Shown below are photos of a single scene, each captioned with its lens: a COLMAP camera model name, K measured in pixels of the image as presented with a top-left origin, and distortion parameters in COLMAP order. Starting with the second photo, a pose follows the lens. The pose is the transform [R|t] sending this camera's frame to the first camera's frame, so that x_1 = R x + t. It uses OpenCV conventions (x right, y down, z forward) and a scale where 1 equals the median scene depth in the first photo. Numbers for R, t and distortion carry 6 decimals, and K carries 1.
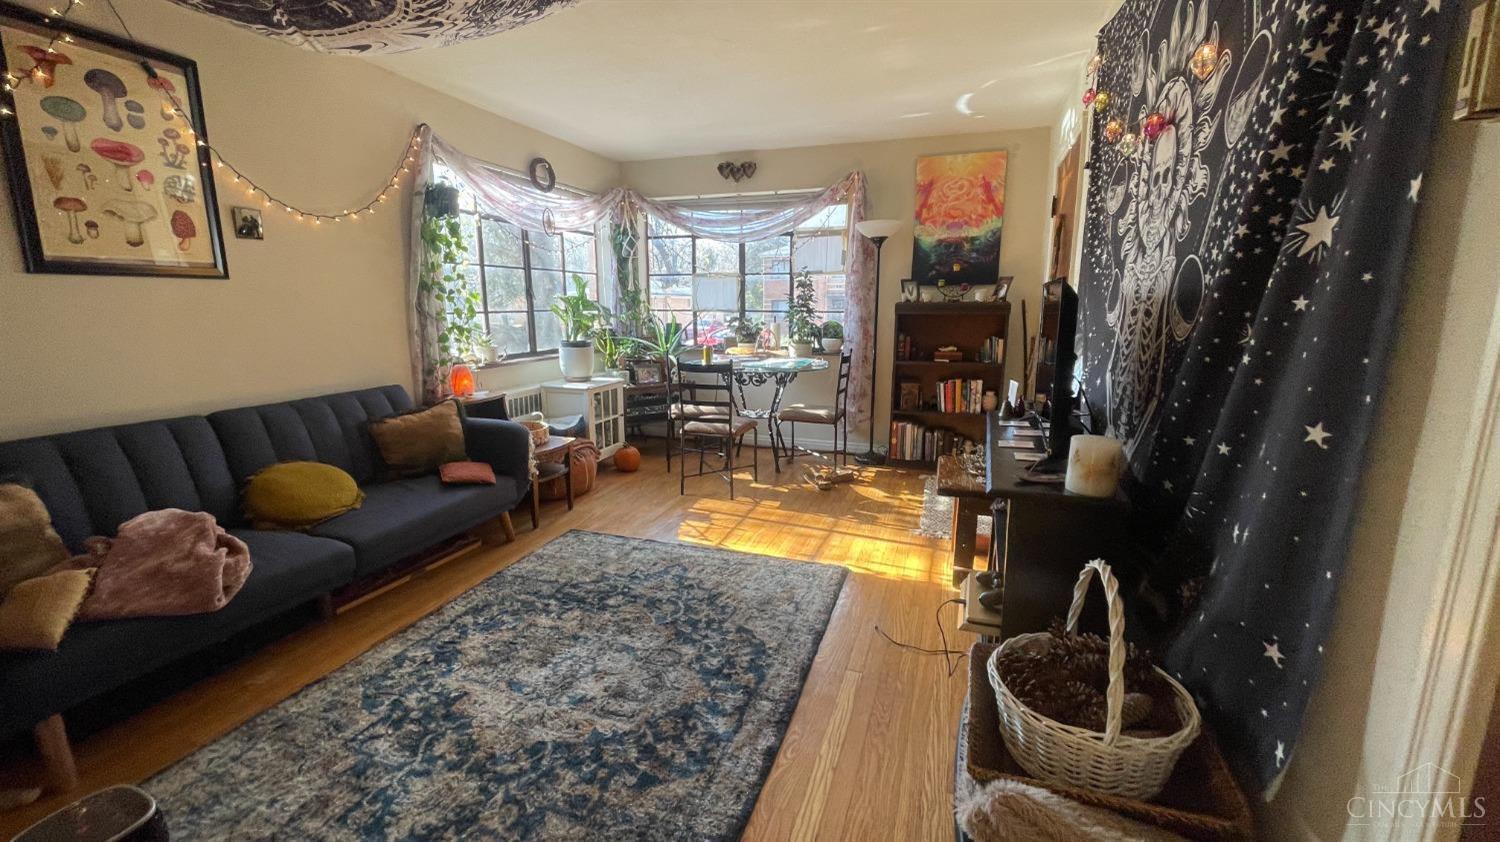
lens RADIAL K [[609.6, 0, 742.7], [0, 609.6, 417.8], [0, 0, 1]] dist [0.002796, 0.000222]
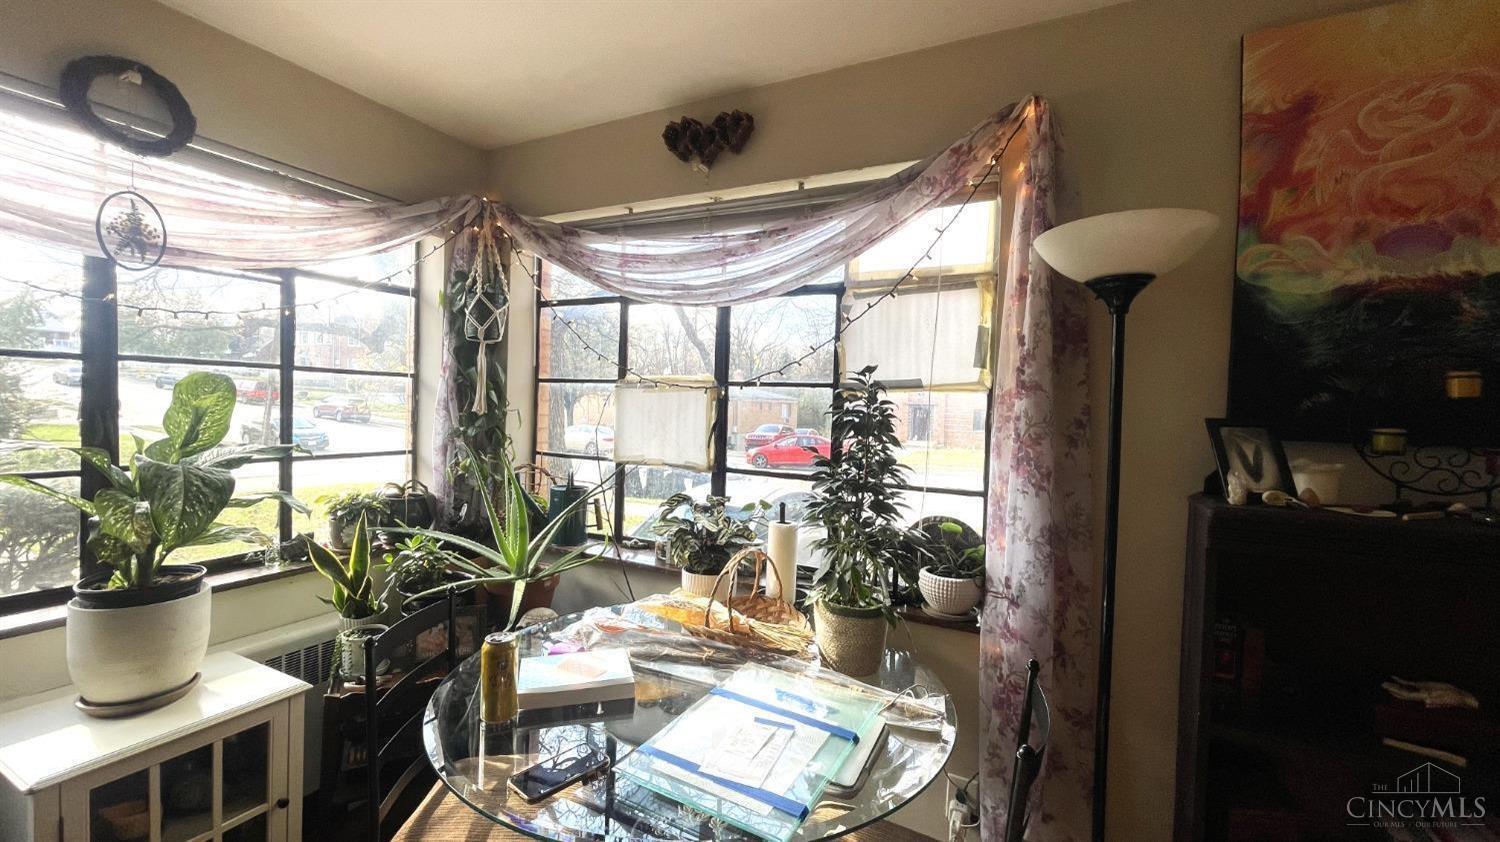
lens RADIAL K [[609.6, 0, 742.7], [0, 609.6, 417.8], [0, 0, 1]] dist [0.002796, 0.000222]
pose [[0.991855, 0.031933, -0.123301, 0.075982], [-0.051881, 0.985404, -0.162137, -0.166264], [0.116324, 0.167213, 0.979035, 0.679974]]
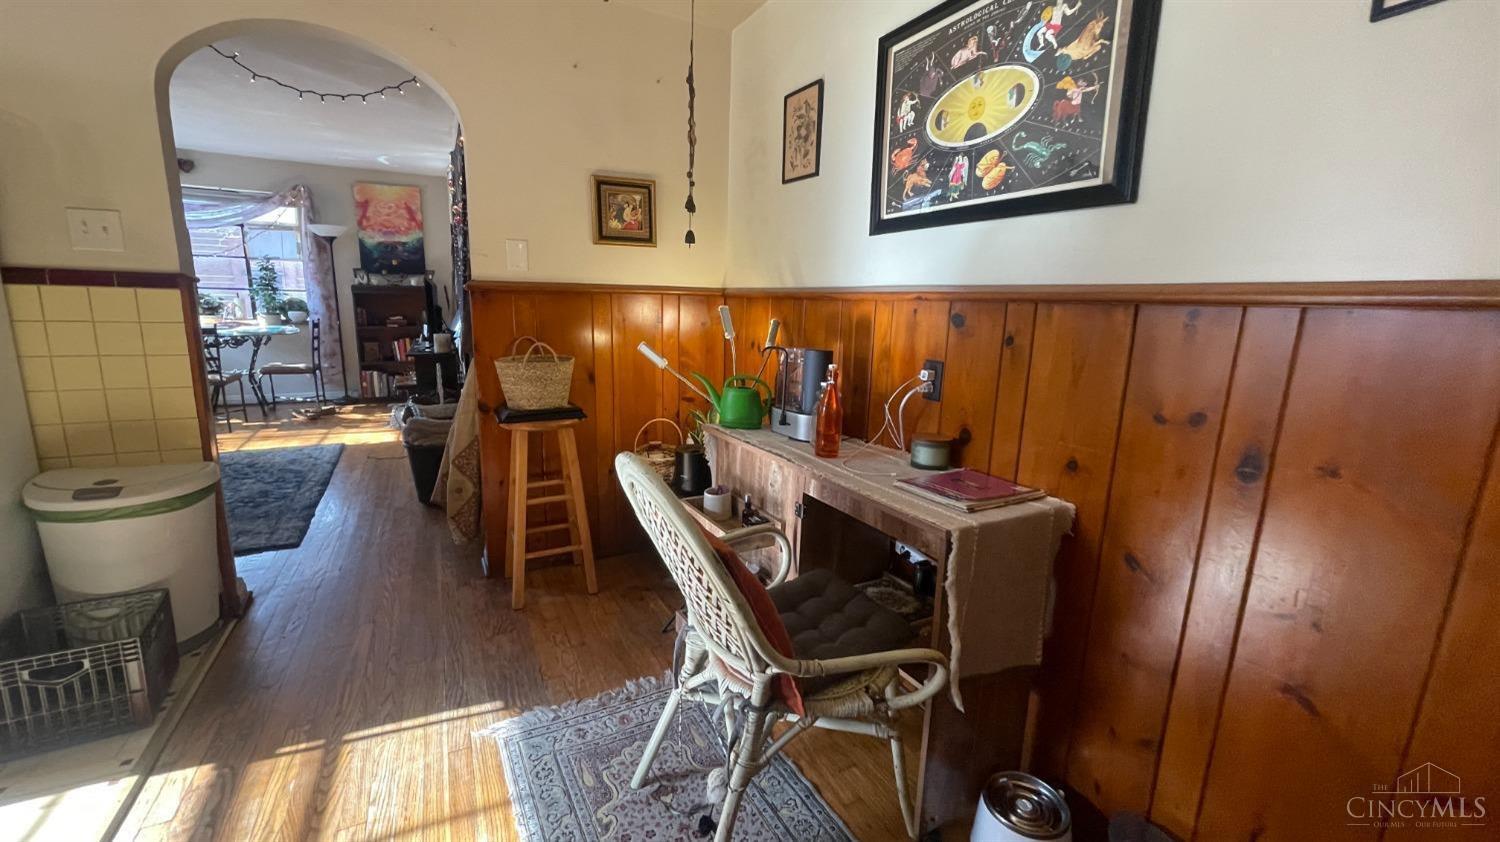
lens RADIAL K [[609.6, 0, 742.7], [0, 609.6, 417.8], [0, 0, 1]] dist [0.002796, 0.000222]
pose [[0.688582, -0.123928, 0.714490, -0.165388], [0.109980, 0.991738, 0.066025, 0.117480], [-0.716770, 0.033116, 0.696523, -0.597437]]
